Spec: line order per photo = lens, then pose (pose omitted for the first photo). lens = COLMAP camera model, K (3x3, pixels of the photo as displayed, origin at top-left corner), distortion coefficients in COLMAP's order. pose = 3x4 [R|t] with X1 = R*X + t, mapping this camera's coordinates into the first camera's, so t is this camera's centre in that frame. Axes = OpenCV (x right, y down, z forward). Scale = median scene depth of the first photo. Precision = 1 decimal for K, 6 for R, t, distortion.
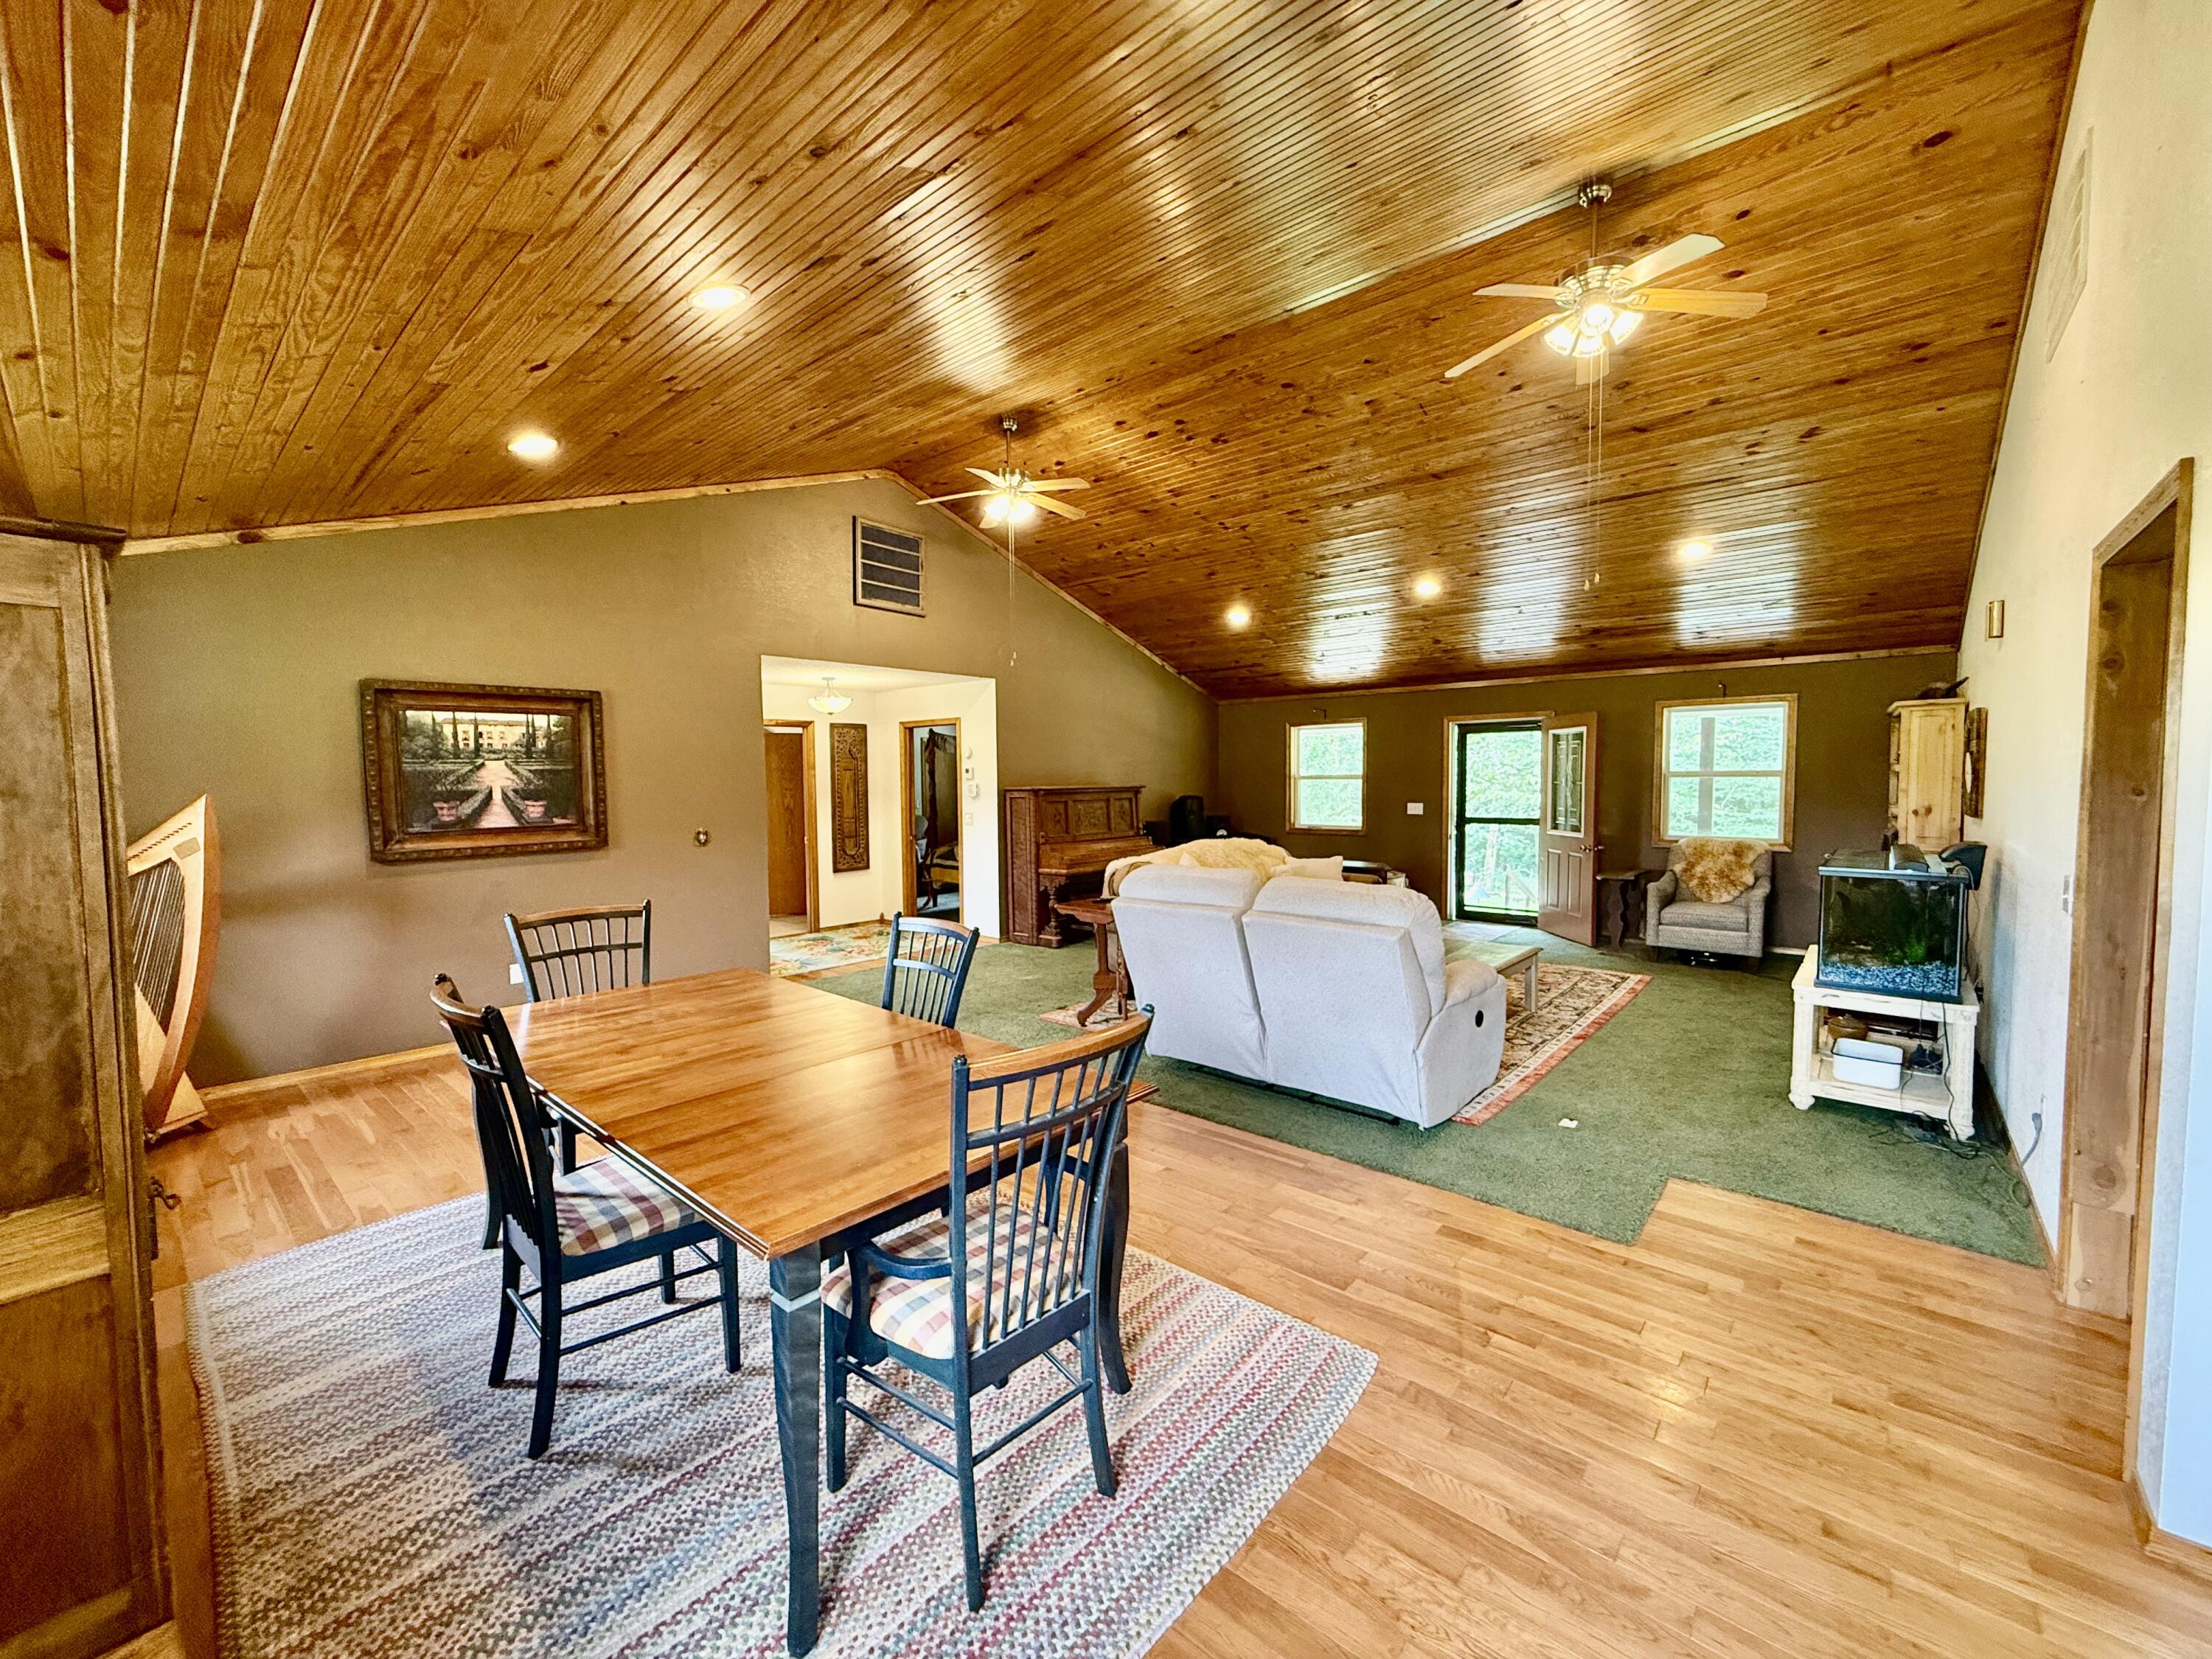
lens RADIAL K [[880.0, 0, 1109.5], [0, 880.0, 829.9], [0, 0, 1]] dist [-0.001561, 0.000478]
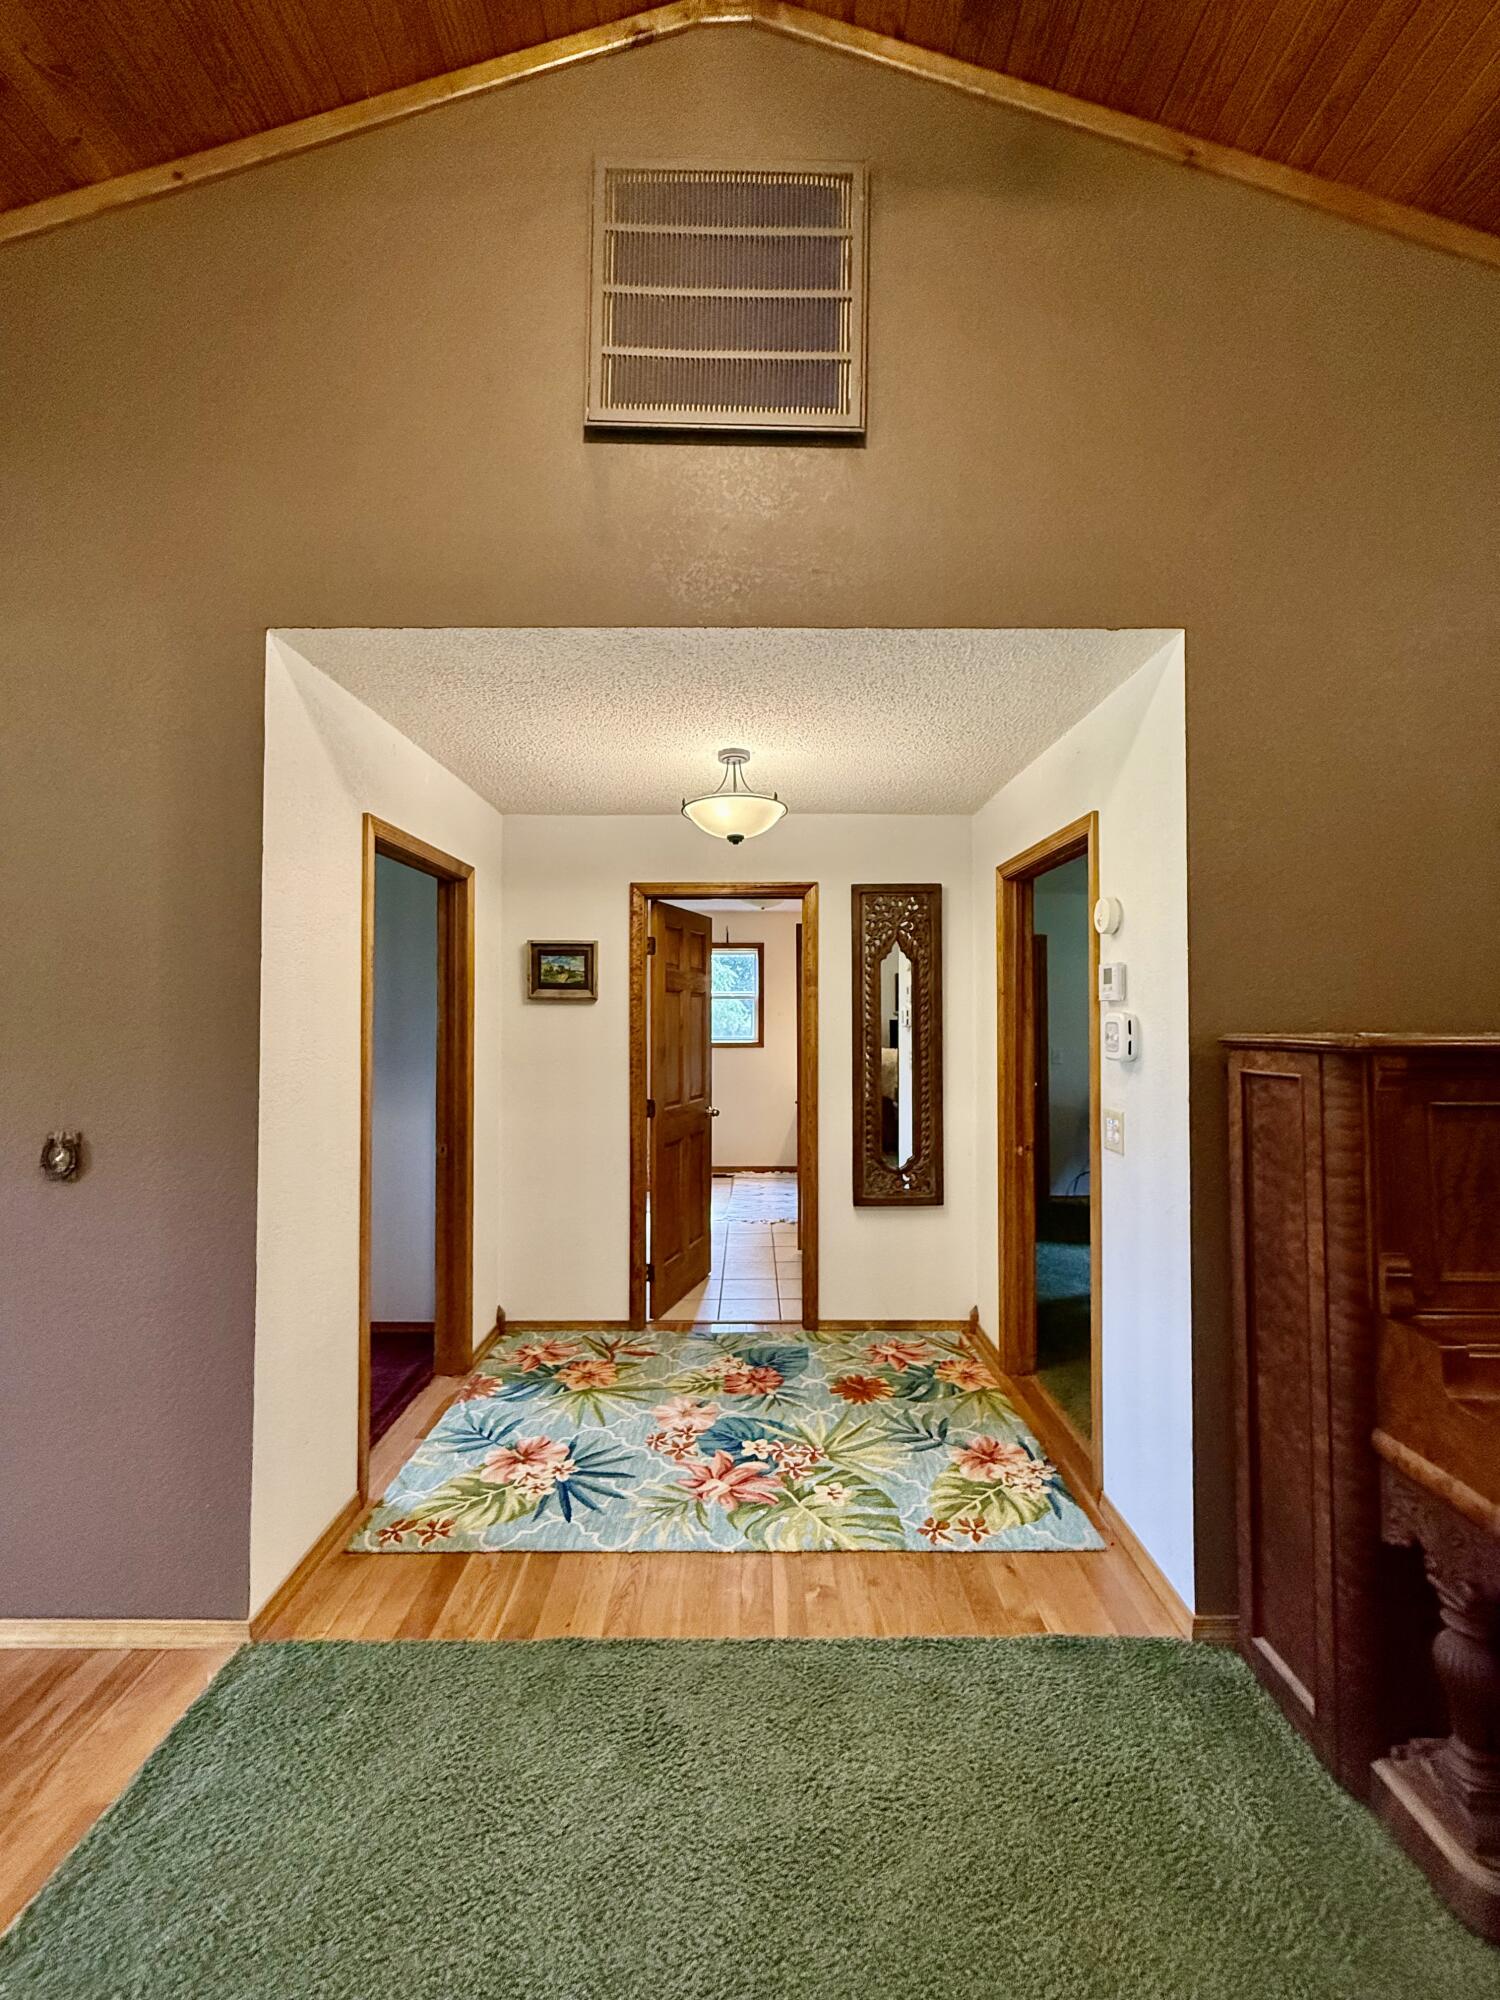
lens RADIAL K [[795.7, 0, 756.0], [0, 795.7, 994.7], [0, 0, 1]] dist [-0.001561, 0.000478]
pose [[0.658397, -0.006344, -0.752644, -0.048889], [-0.053935, 0.996996, -0.055585, -0.057785], [0.750736, 0.077191, 0.656077, 1.091549]]
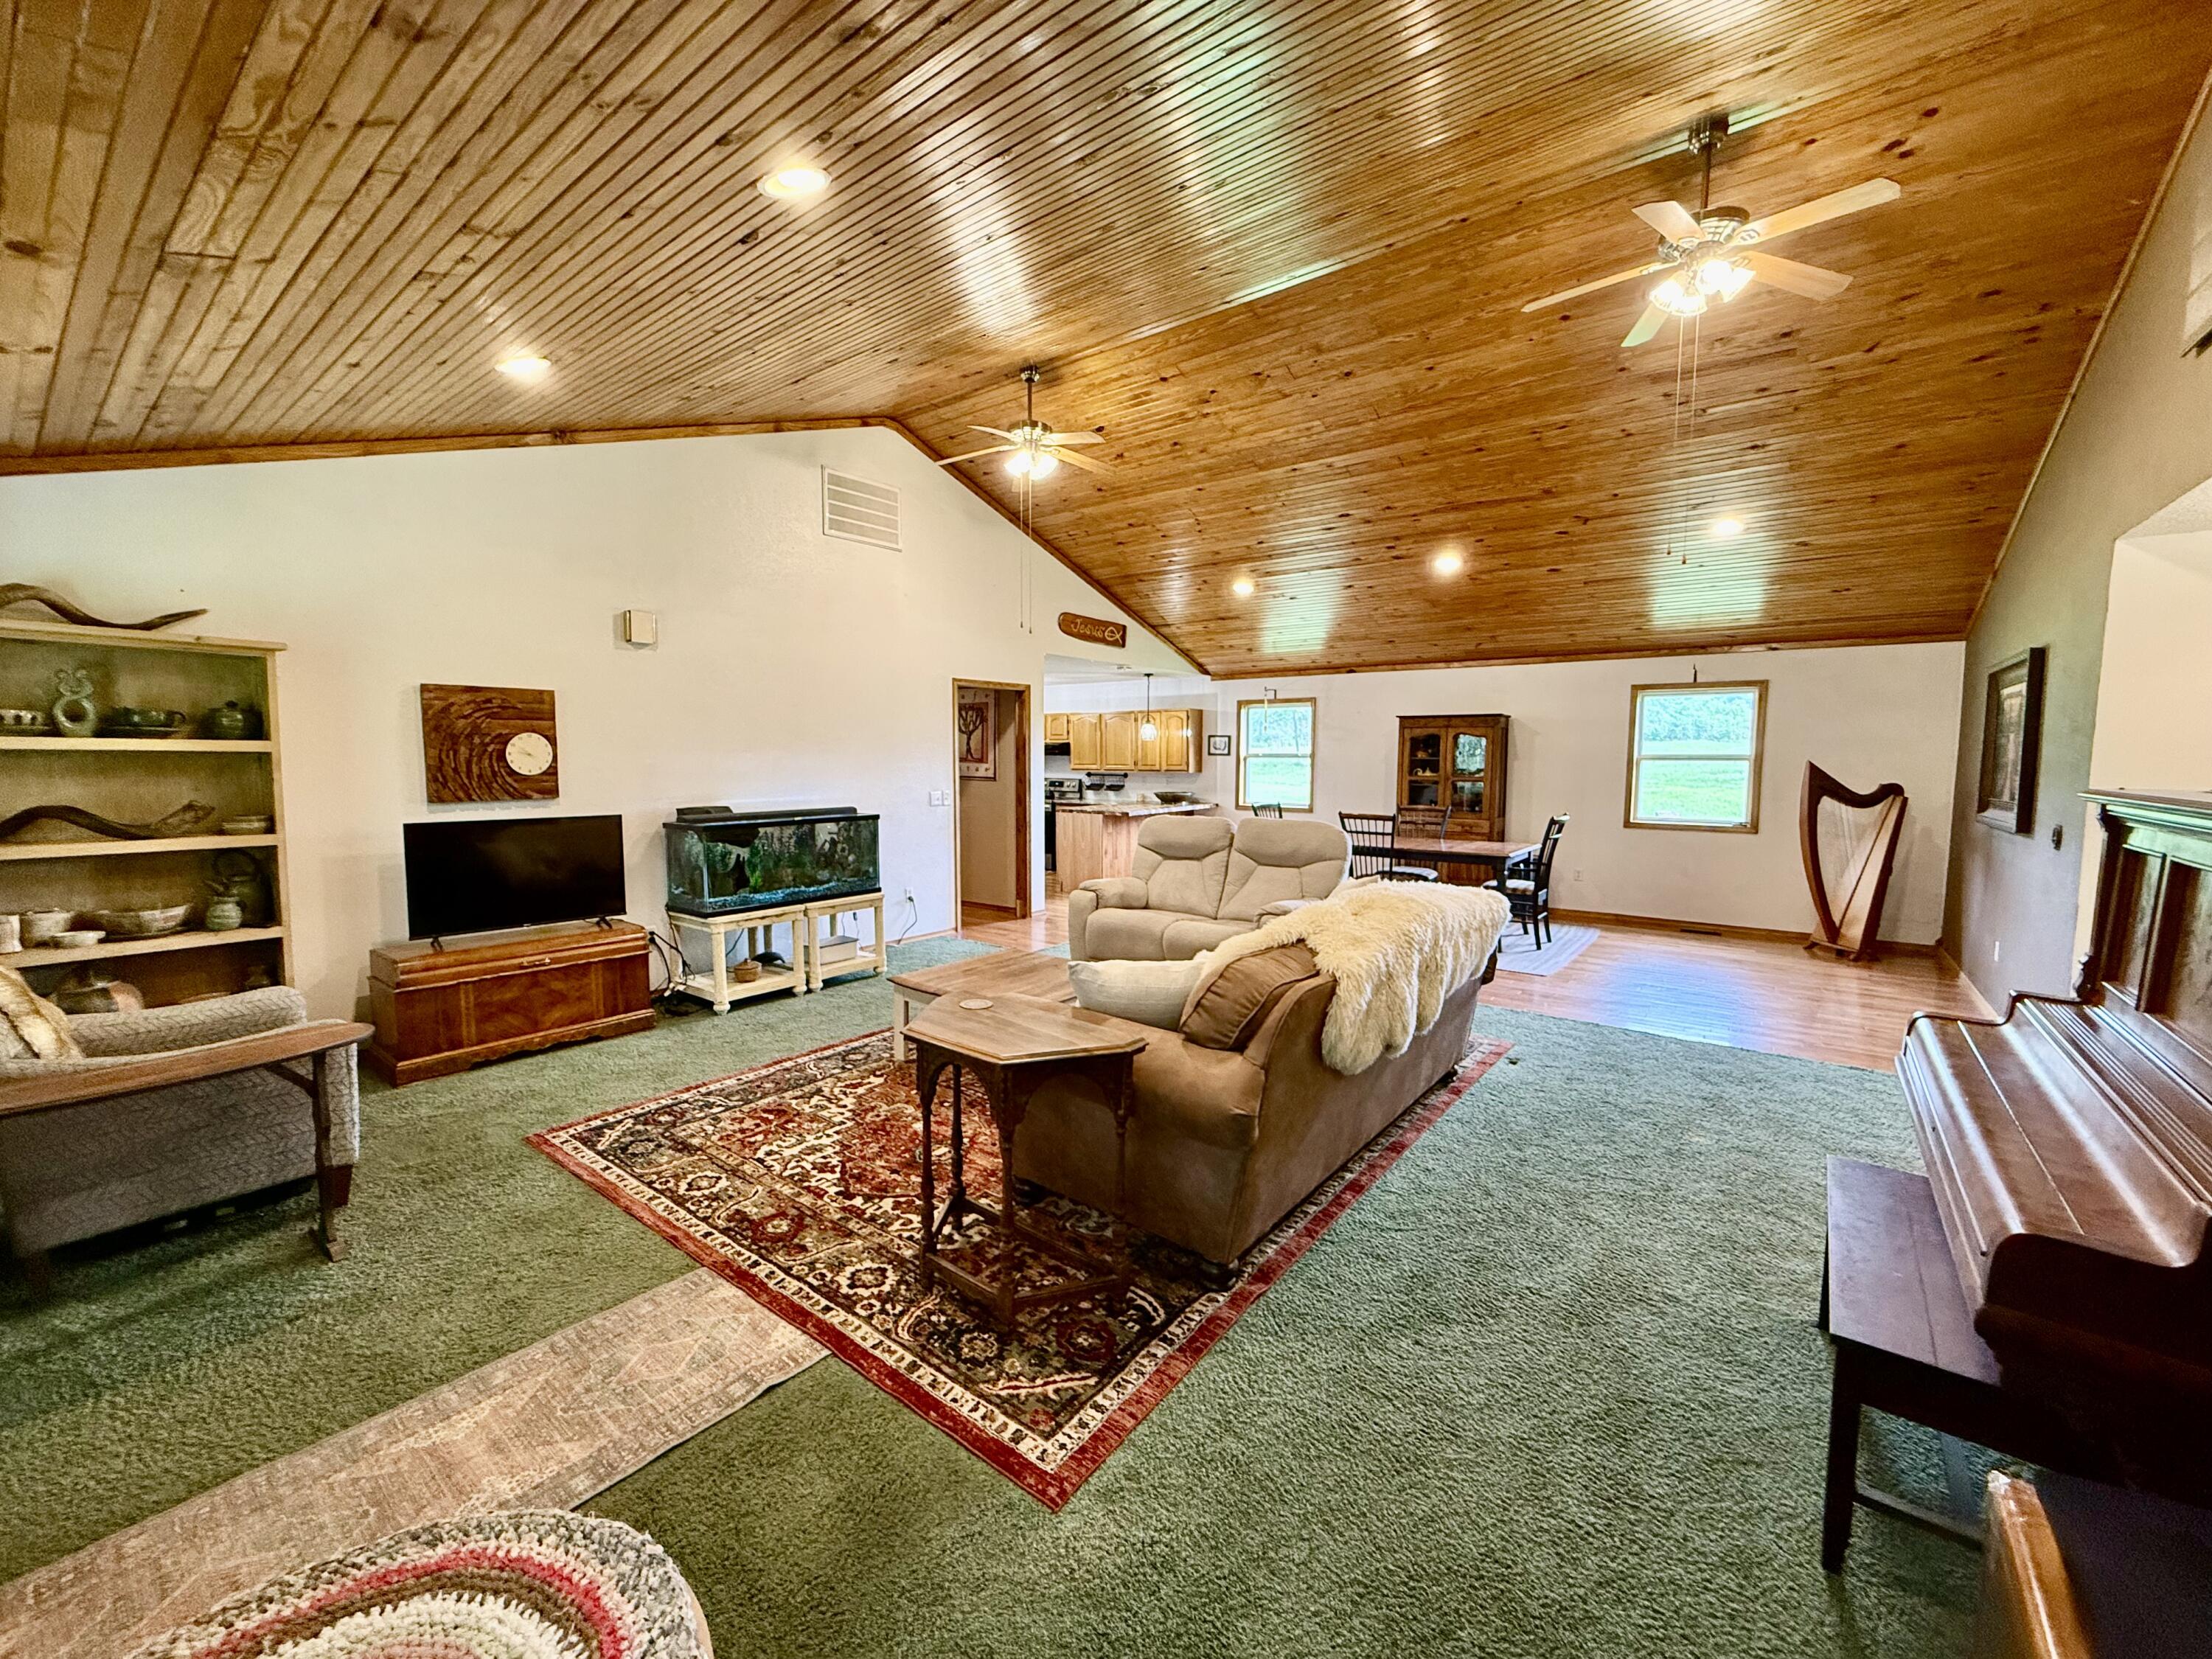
lens RADIAL K [[880.0, 0, 1103.1], [0, 880.0, 831.3], [0, 0, 1]] dist [-0.001561, 0.000478]
pose [[-0.998061, 0.011758, -0.061121, 0.356938], [0.002549, 0.988891, 0.148622, -0.109598], [0.062189, 0.148178, -0.987003, 1.793042]]
